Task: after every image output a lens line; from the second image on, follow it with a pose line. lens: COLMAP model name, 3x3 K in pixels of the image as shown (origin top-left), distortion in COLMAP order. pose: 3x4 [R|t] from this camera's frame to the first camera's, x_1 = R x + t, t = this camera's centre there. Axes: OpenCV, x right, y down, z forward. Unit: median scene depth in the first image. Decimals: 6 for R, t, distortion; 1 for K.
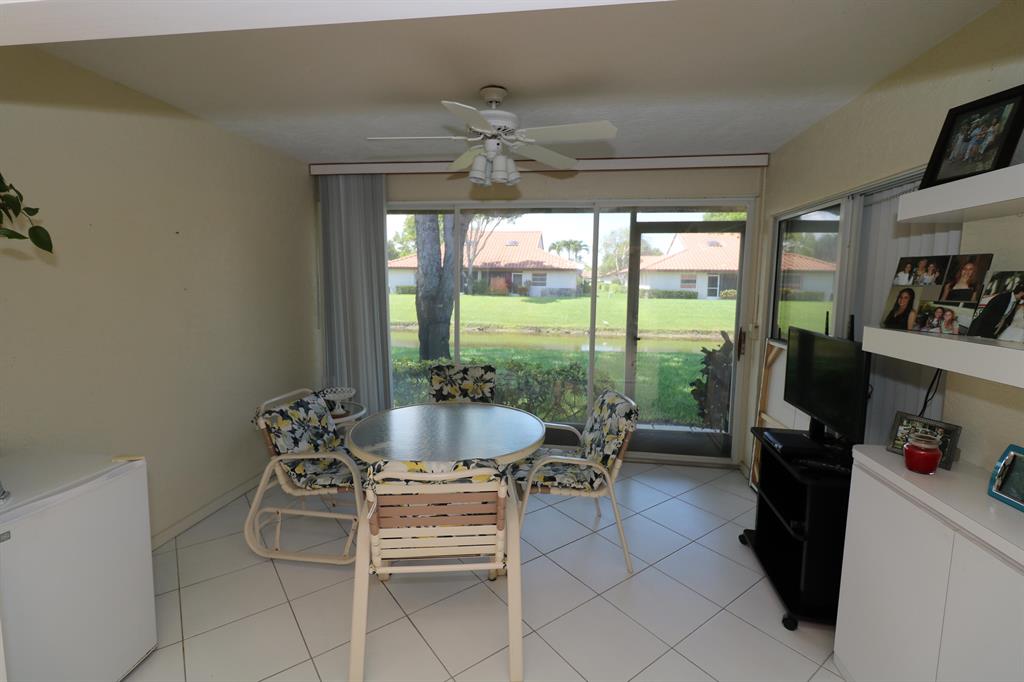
lens RADIAL K [[467.9, 0, 511.8], [0, 467.9, 332.7], [0, 0, 1]] dist [-0.001511, -0.000770]
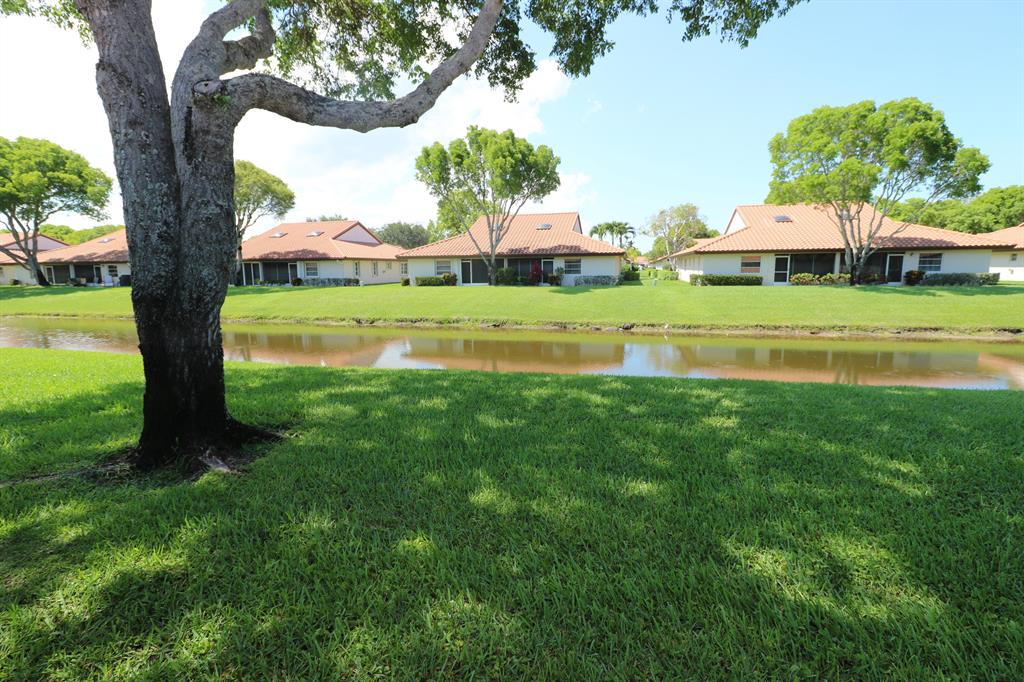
lens RADIAL K [[467.9, 0, 511.8], [0, 467.9, 332.7], [0, 0, 1]] dist [-0.001511, -0.000770]
pose [[0.993897, -0.007380, -0.110061, 0.042498], [0.009853, 0.999711, 0.021944, -0.009714], [0.109867, -0.022895, 0.993683, 0.113701]]
